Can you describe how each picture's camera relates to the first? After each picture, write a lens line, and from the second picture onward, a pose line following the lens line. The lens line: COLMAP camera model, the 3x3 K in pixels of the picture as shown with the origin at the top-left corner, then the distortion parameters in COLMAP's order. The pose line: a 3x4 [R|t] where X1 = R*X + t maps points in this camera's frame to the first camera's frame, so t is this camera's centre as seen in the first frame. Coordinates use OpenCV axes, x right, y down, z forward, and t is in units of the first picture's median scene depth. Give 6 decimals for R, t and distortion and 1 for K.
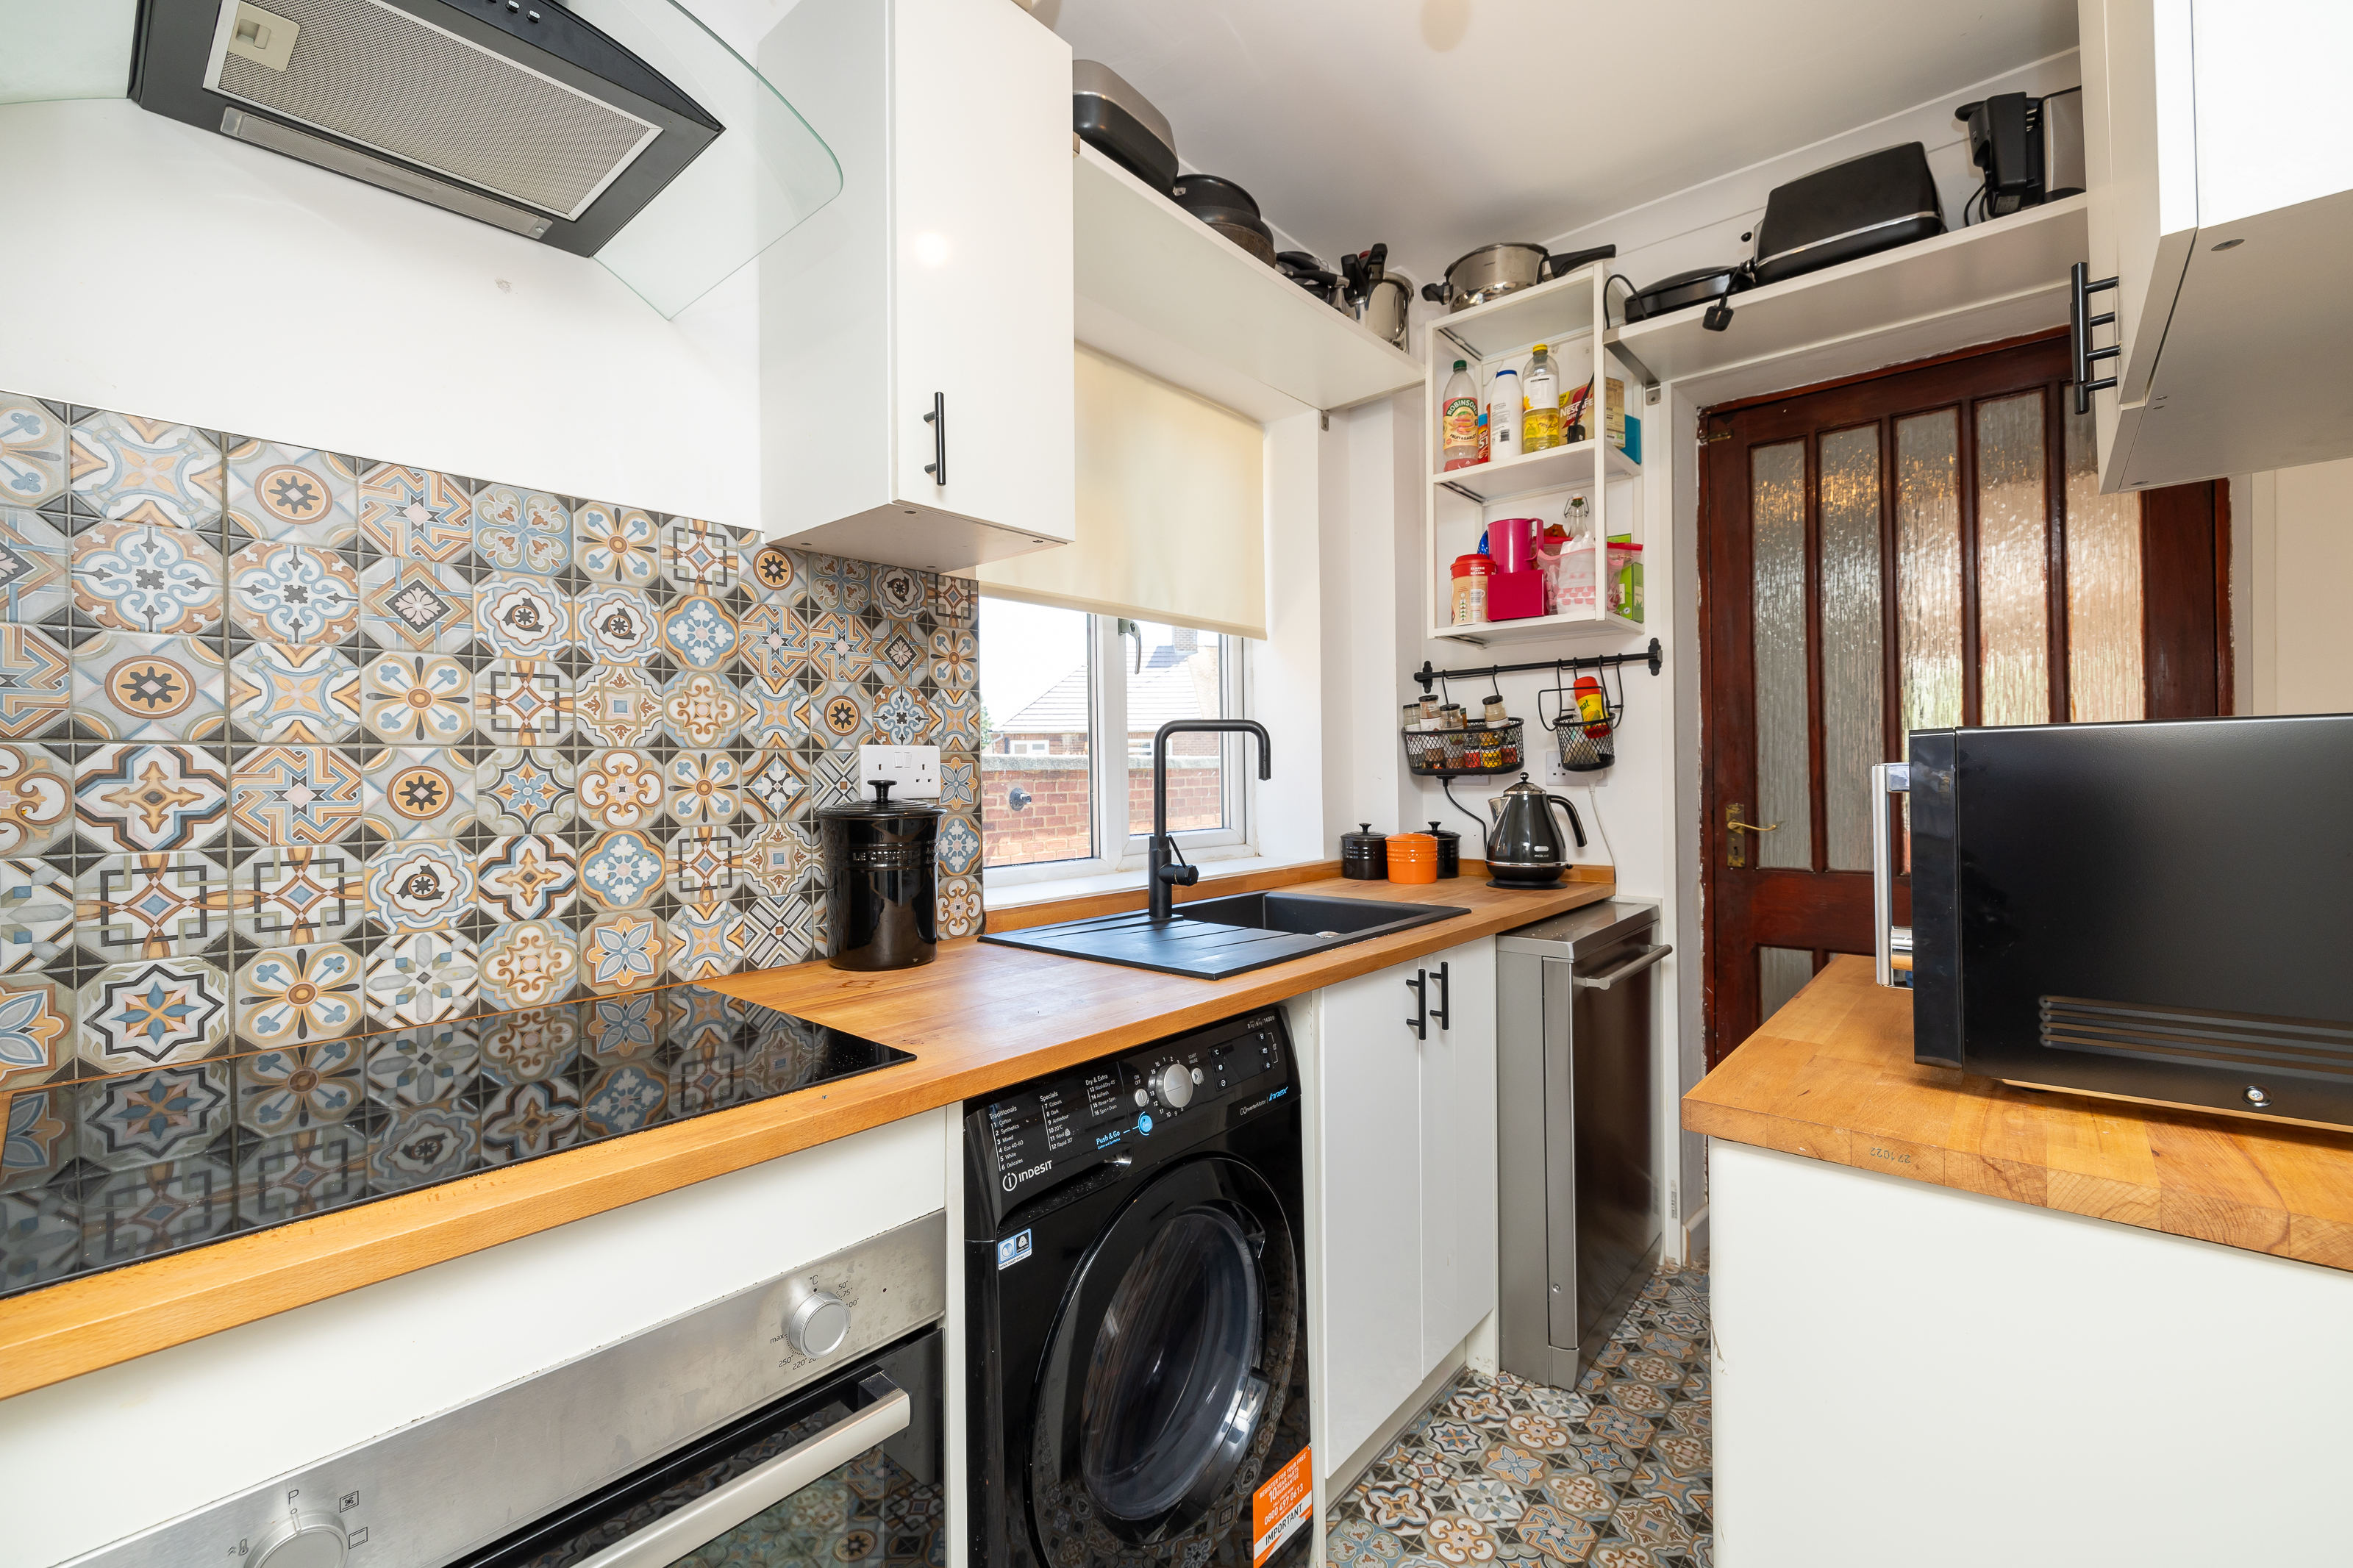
lens RADIAL K [[995.9, 0, 1175.1], [0, 995.9, 774.7], [0, 0, 1]] dist [0.001426, -0.000196]
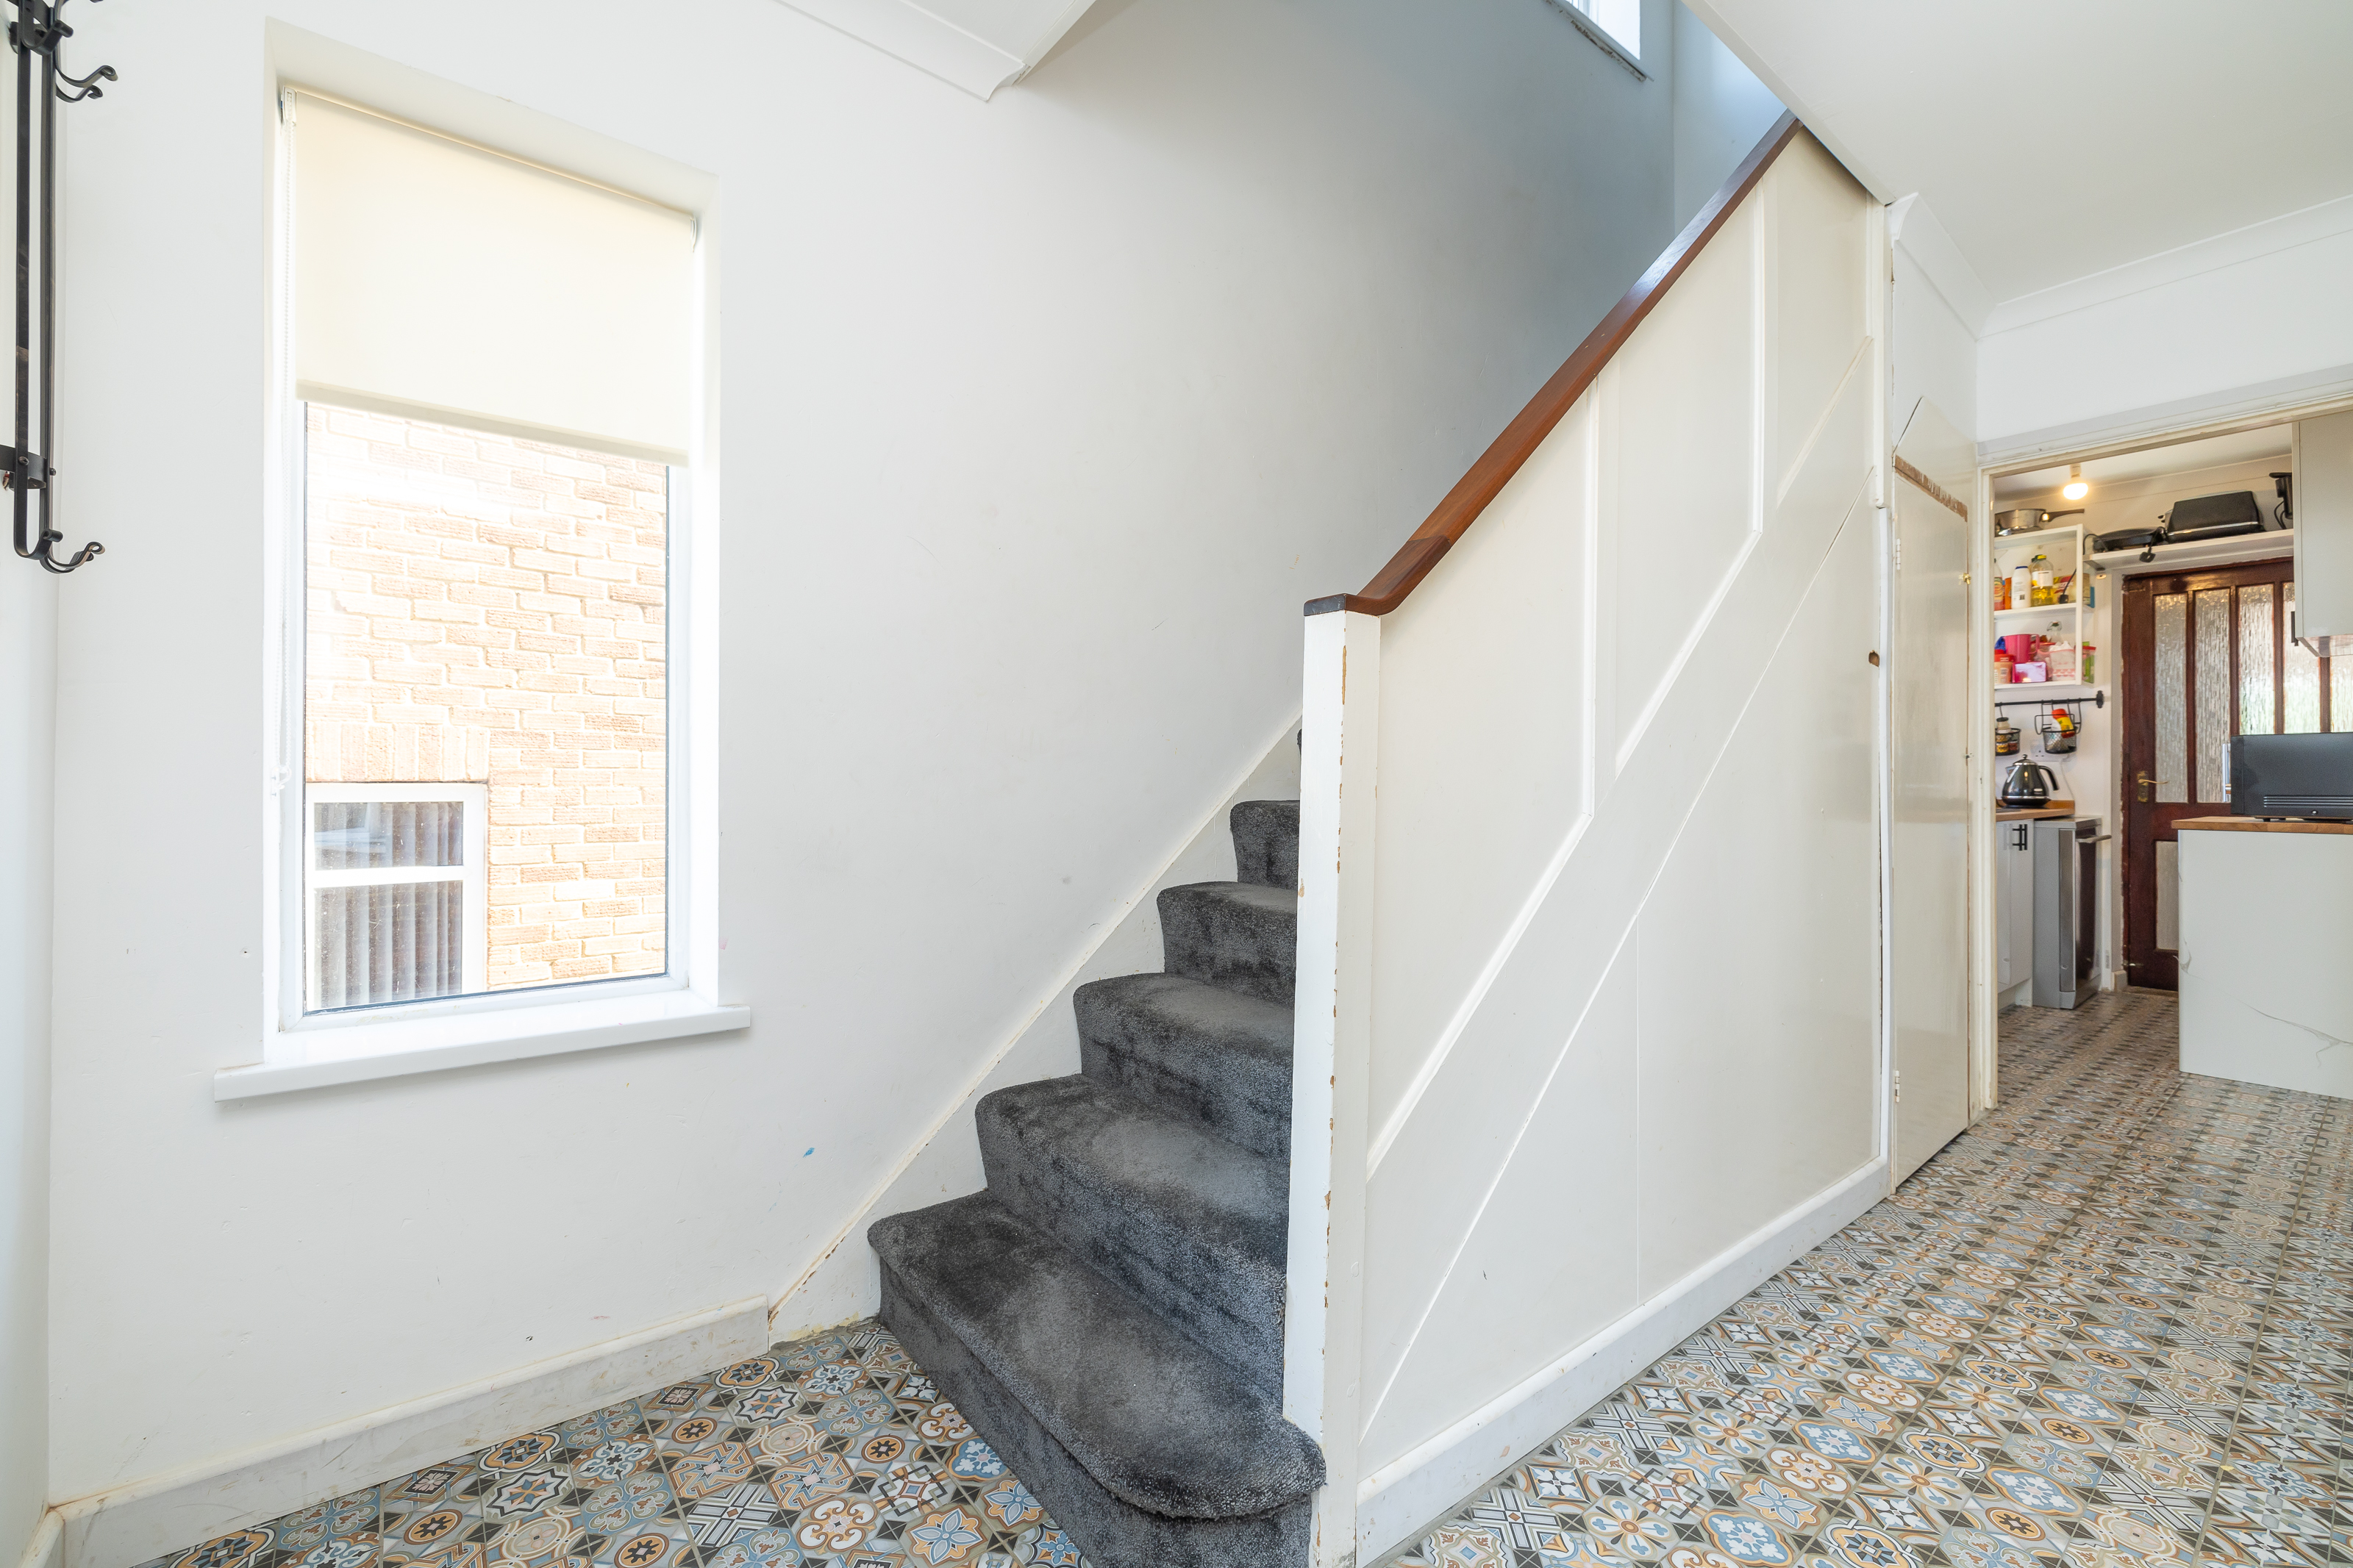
lens RADIAL K [[995.9, 0, 1176.7], [0, 995.9, 786.8], [0, 0, 1]] dist [0.001426, -0.000196]
pose [[0.979099, 0.011318, -0.203068, -0.987928], [-0.010532, 0.999932, 0.004951, 0.075875], [0.203110, -0.002709, 0.979152, -1.443048]]
